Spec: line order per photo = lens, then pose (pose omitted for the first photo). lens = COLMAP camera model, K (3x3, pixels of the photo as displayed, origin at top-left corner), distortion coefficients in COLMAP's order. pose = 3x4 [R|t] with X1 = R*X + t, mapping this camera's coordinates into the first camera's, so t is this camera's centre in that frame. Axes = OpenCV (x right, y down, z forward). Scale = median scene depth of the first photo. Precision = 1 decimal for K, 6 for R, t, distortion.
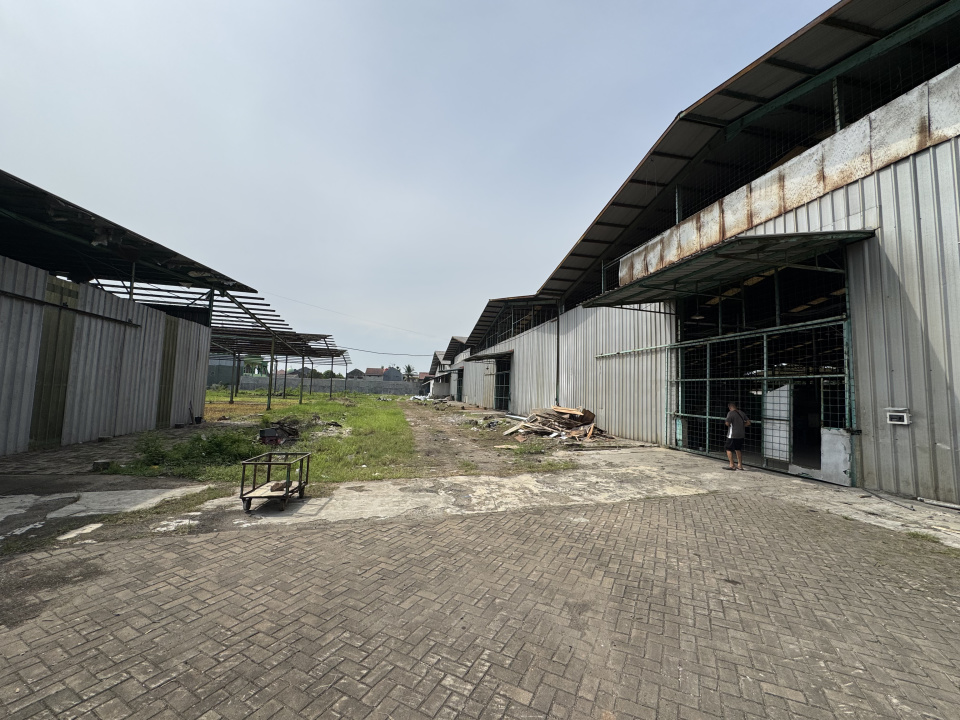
lens RADIAL K [[385.1, 0, 480.8], [0, 385.1, 359.0], [0, 0, 1]] dist [-0.001141, -0.000194]
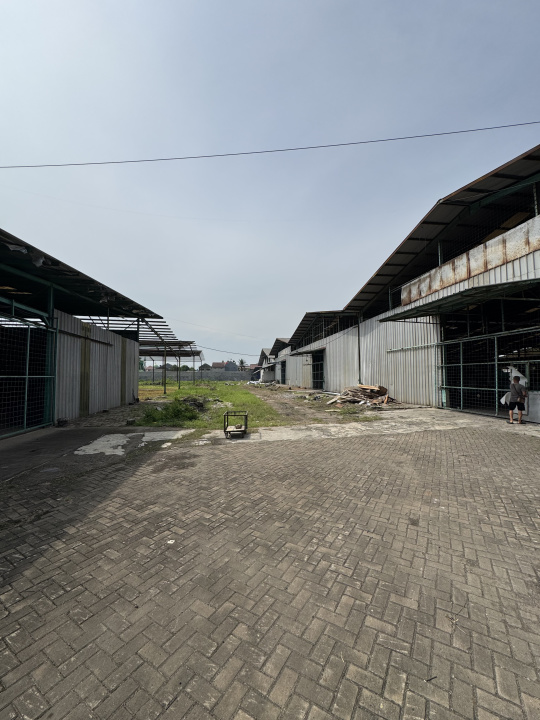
lens RADIAL K [[288.8, 0, 271.7], [0, 288.8, 361.2], [0, 0, 1]] dist [-0.001141, -0.000194]
pose [[0.996988, -0.037376, -0.067954, -0.094378], [0.039402, 0.998810, 0.028731, -0.020992], [0.066799, -0.031322, 0.997275, -0.203954]]
